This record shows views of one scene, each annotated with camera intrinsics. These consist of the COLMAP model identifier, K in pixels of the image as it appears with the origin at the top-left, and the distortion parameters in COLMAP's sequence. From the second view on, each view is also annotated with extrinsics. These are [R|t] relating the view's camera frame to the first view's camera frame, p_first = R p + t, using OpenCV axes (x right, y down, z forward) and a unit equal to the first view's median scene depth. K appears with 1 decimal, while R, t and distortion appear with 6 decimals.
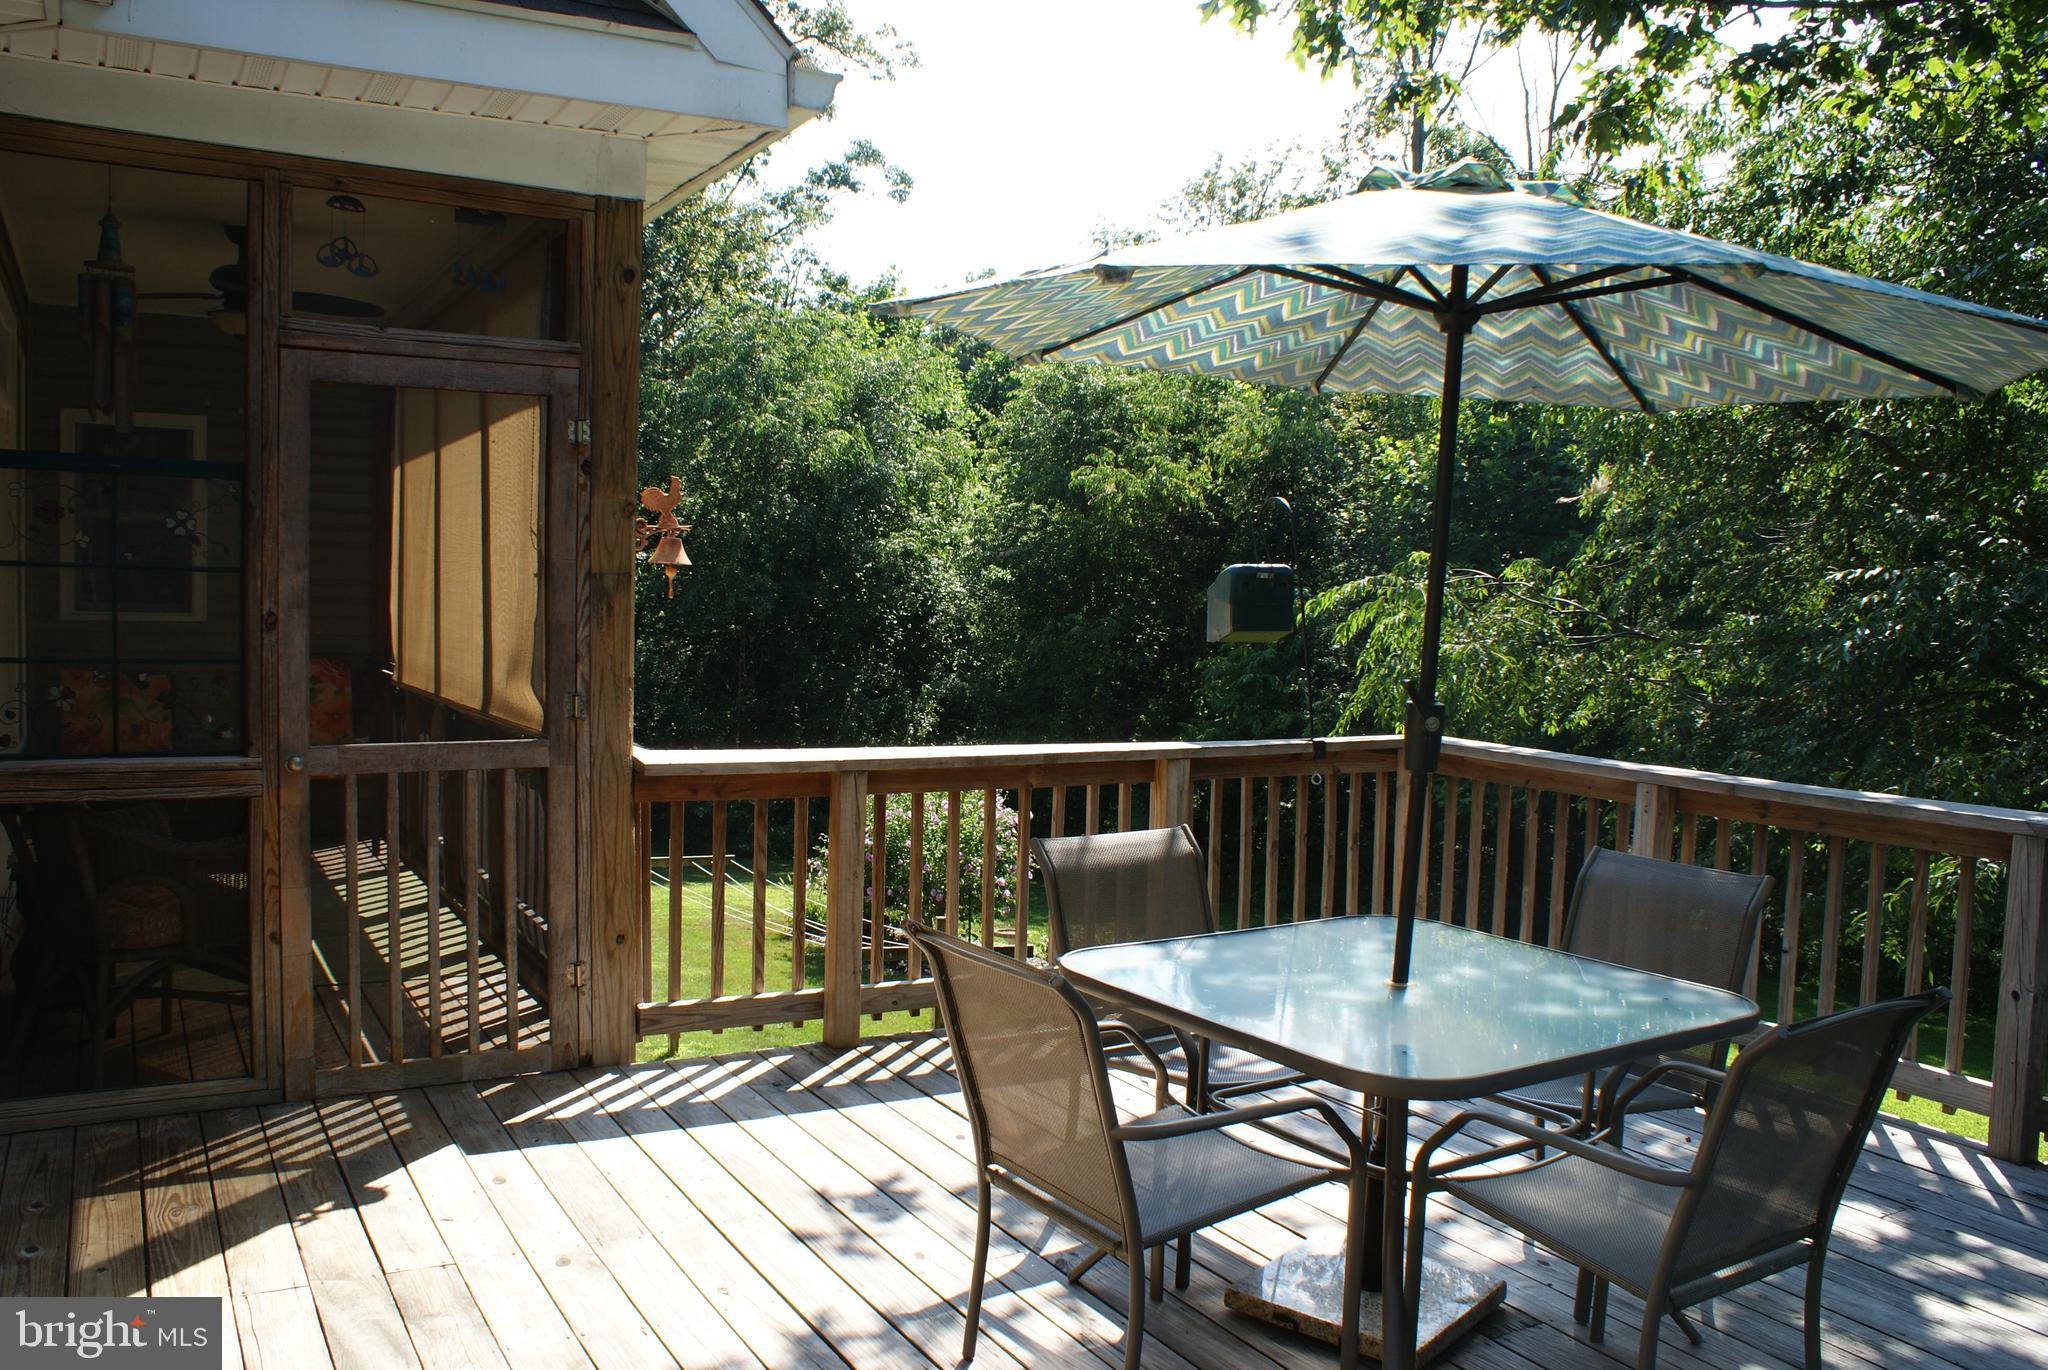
lens RADIAL K [[1614.3, 0, 1024.0], [0, 1614.3, 685.0], [0, 0, 1]] dist [-0.219351, 0.241145]
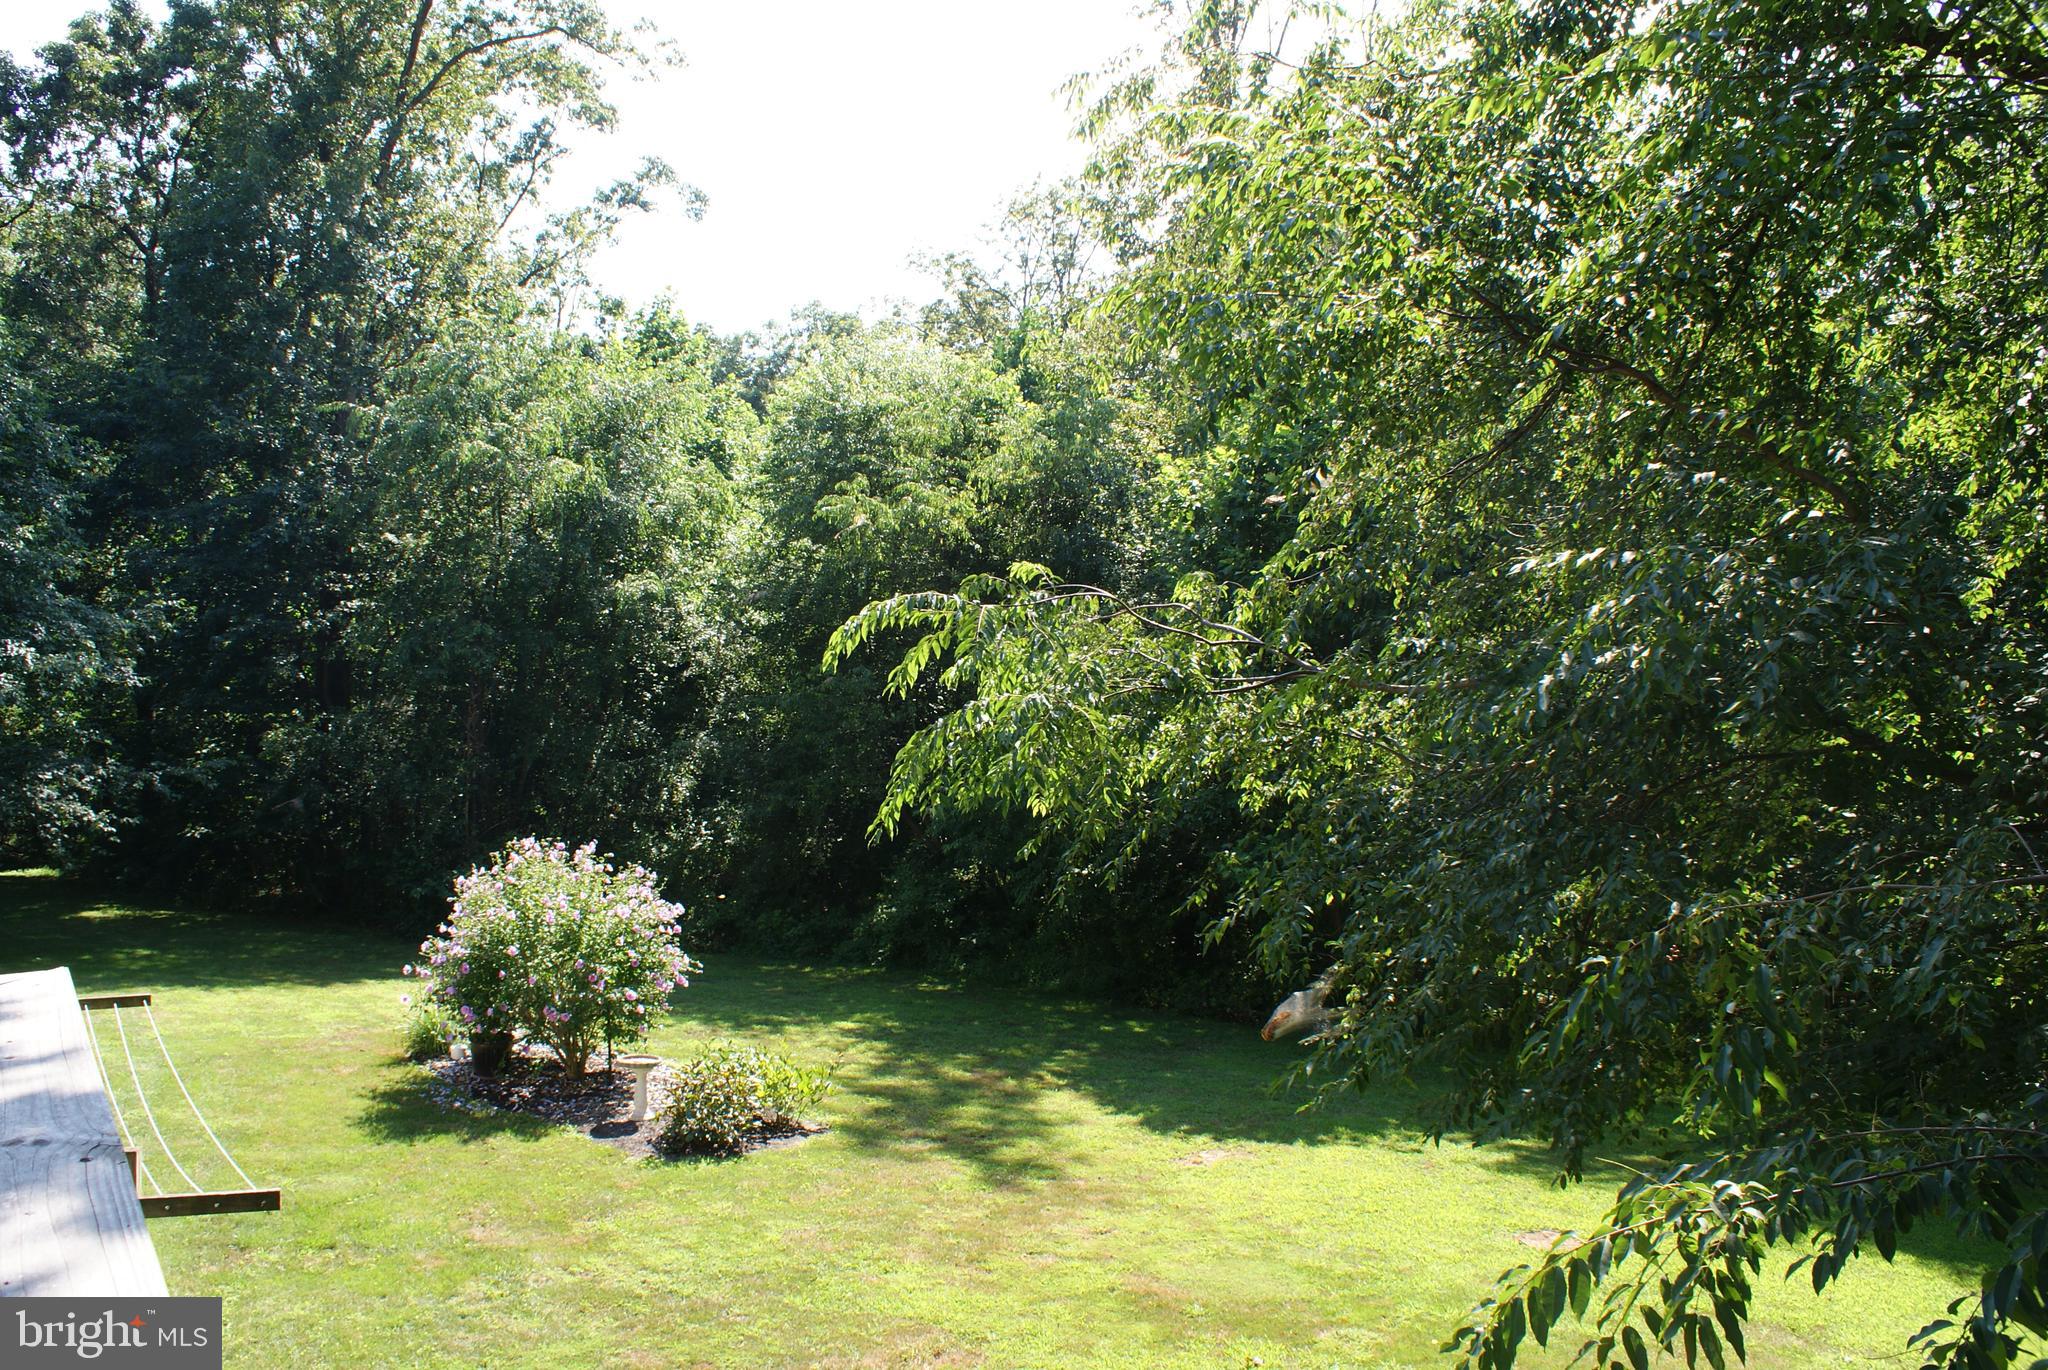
lens RADIAL K [[1610.7, 0, 1024.0], [0, 1610.7, 685.0], [0, 0, 1]] dist [-0.146887, 0.003724]
pose [[0.997616, -0.016657, 0.066976, 0.075824], [0.018696, 0.999377, -0.029928, -0.003023], [-0.066435, 0.031108, 0.997306, 0.108644]]
